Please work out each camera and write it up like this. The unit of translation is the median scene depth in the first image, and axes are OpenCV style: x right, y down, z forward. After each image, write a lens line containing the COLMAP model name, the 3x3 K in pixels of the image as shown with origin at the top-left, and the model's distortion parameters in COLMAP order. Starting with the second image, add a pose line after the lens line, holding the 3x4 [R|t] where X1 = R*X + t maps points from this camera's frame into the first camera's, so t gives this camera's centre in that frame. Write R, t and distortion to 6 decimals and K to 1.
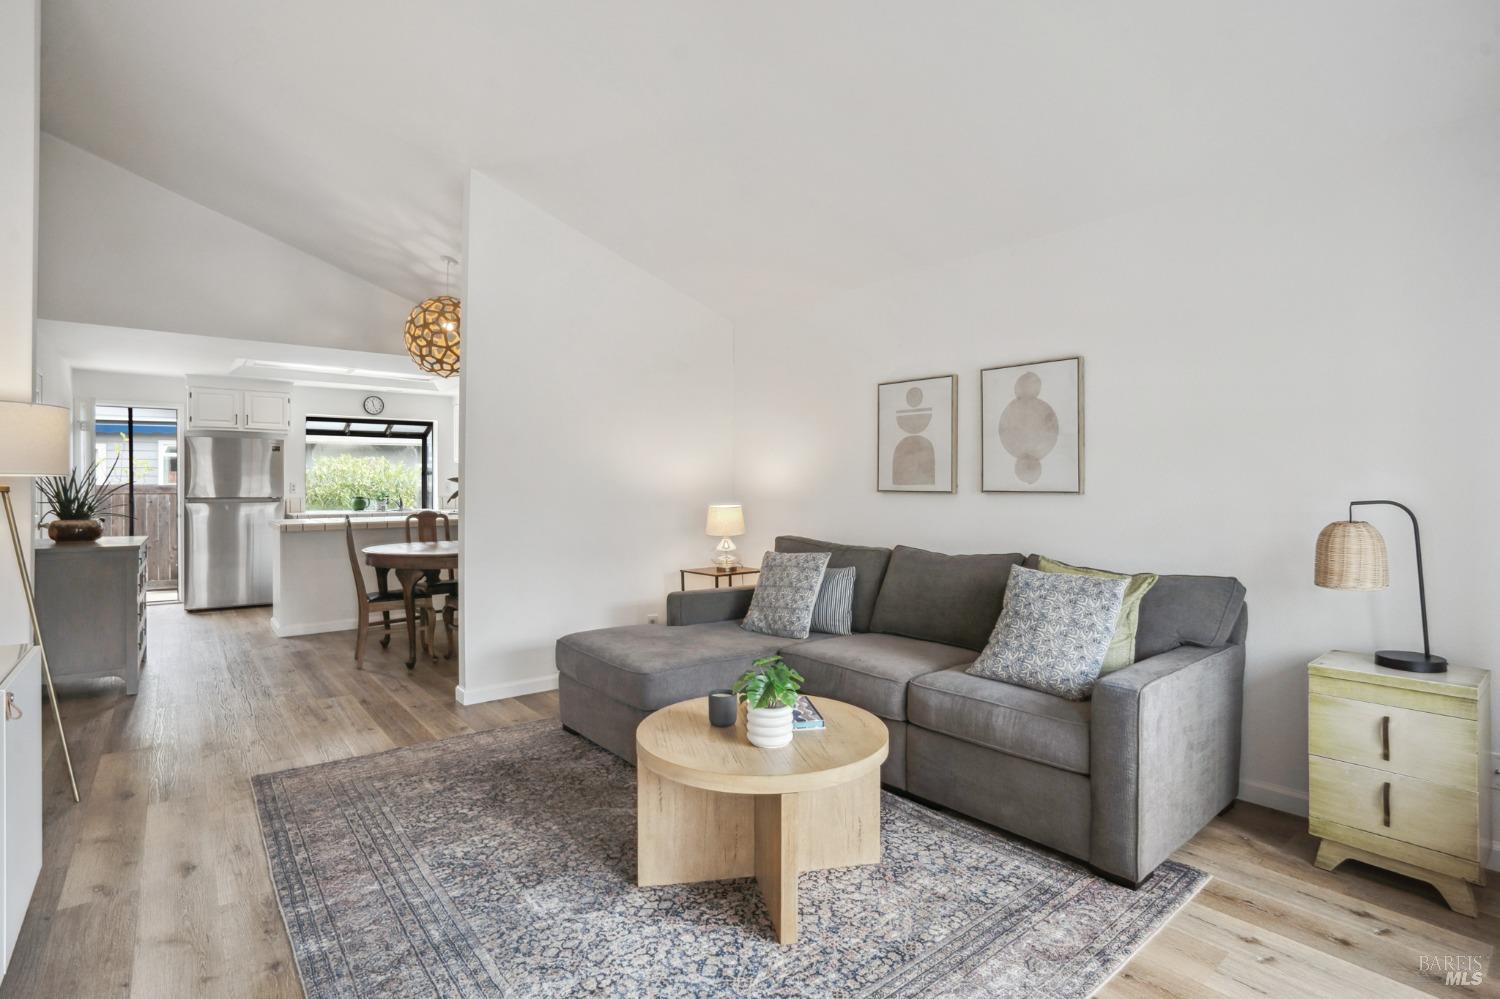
lens RADIAL K [[712.8, 0, 746.2], [0, 712.8, 484.2], [0, 0, 1]] dist [-0.030432, 0.000380]
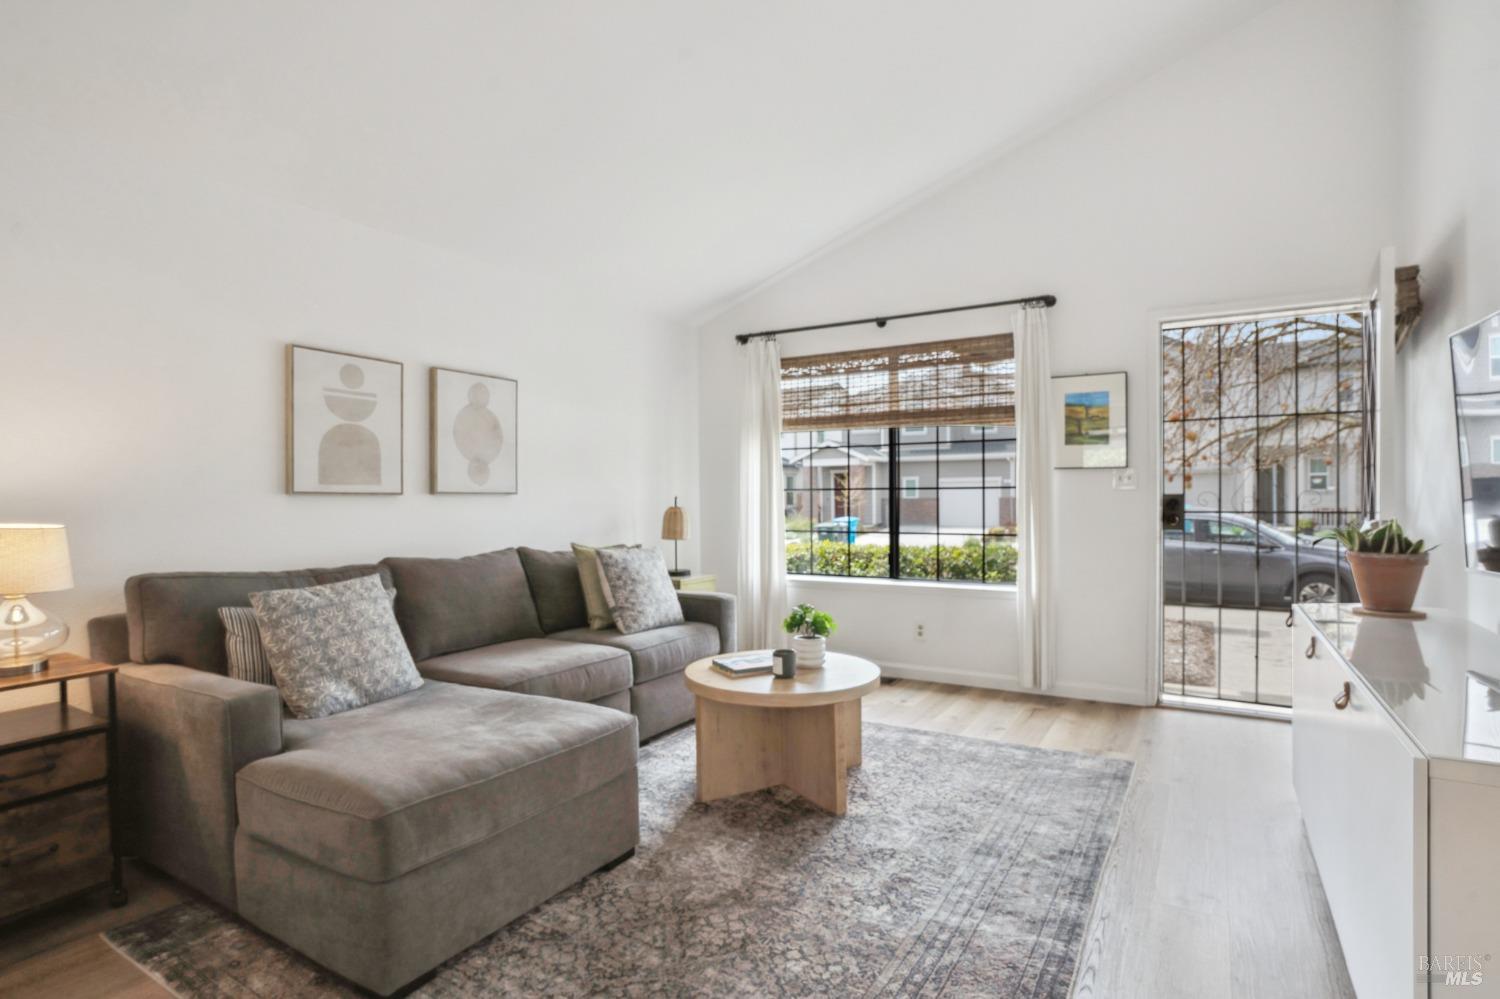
lens RADIAL K [[750.7, 0, 750.0], [0, 750.7, 499.5], [0, 0, 1]] dist [-0.018996, 0.001284]
pose [[-0.322227, -0.003569, 0.946656, -0.831856], [0.000205, 0.999993, 0.003840, 0.016694], [-0.946662, 0.001431, -0.322224, 0.991629]]
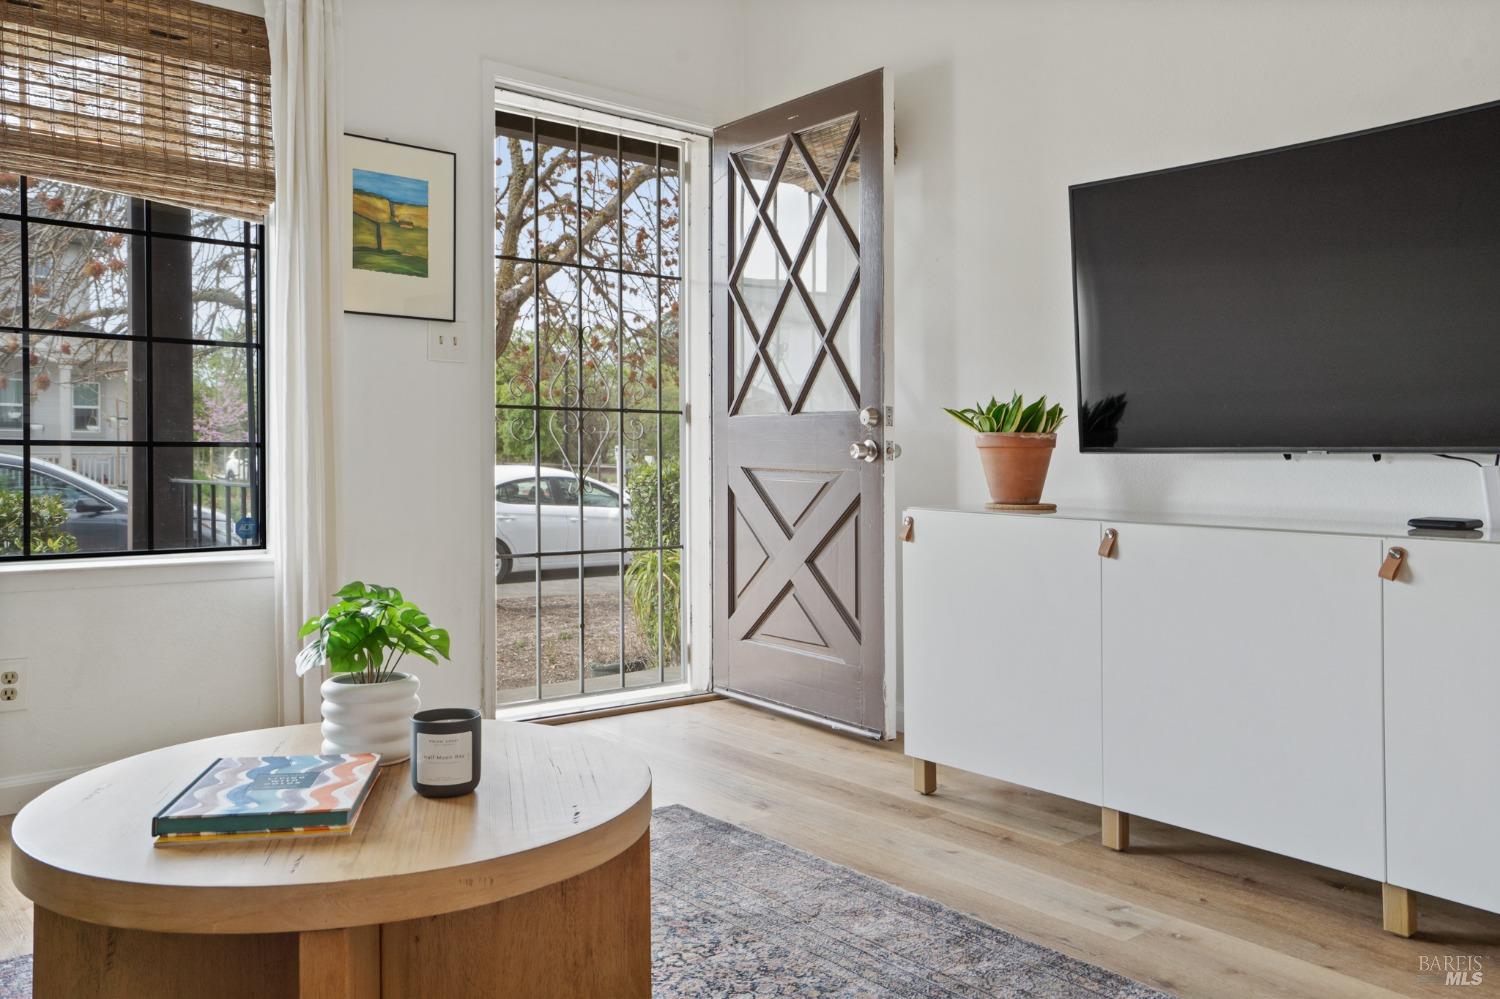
lens RADIAL K [[1211.9, 0, 750.7], [0, 1211.9, 474.5], [0, 0, 1]] dist [0.003941, 0.001884]
pose [[-0.999895, -0.013717, 0.004744, -0.135774], [-0.013715, 0.999906, 0.000493, 0.106364], [-0.004750, 0.000428, -0.999989, 1.134445]]
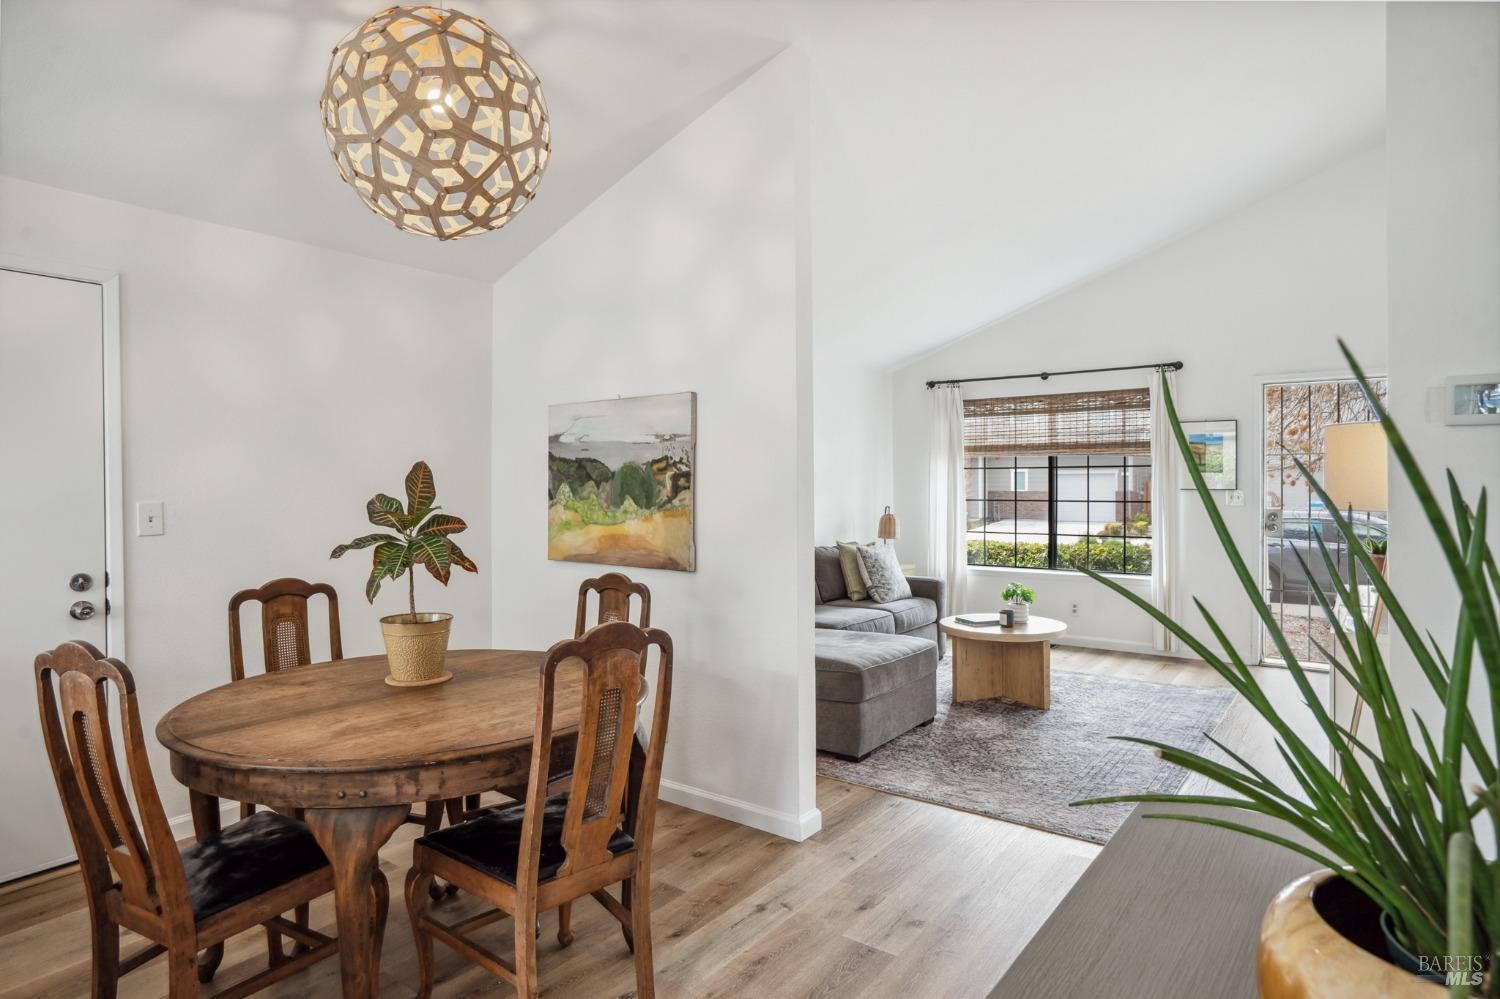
lens RADIAL K [[825.6, 0, 752.6], [0, 825.6, 490.8], [0, 0, 1]] dist [0.001025, 0.000212]
pose [[-0.238564, -0.010094, 0.971074, -1.403228], [-0.002740, 0.999949, 0.009721, -0.042897], [-0.971123, -0.000342, -0.238580, 1.501445]]
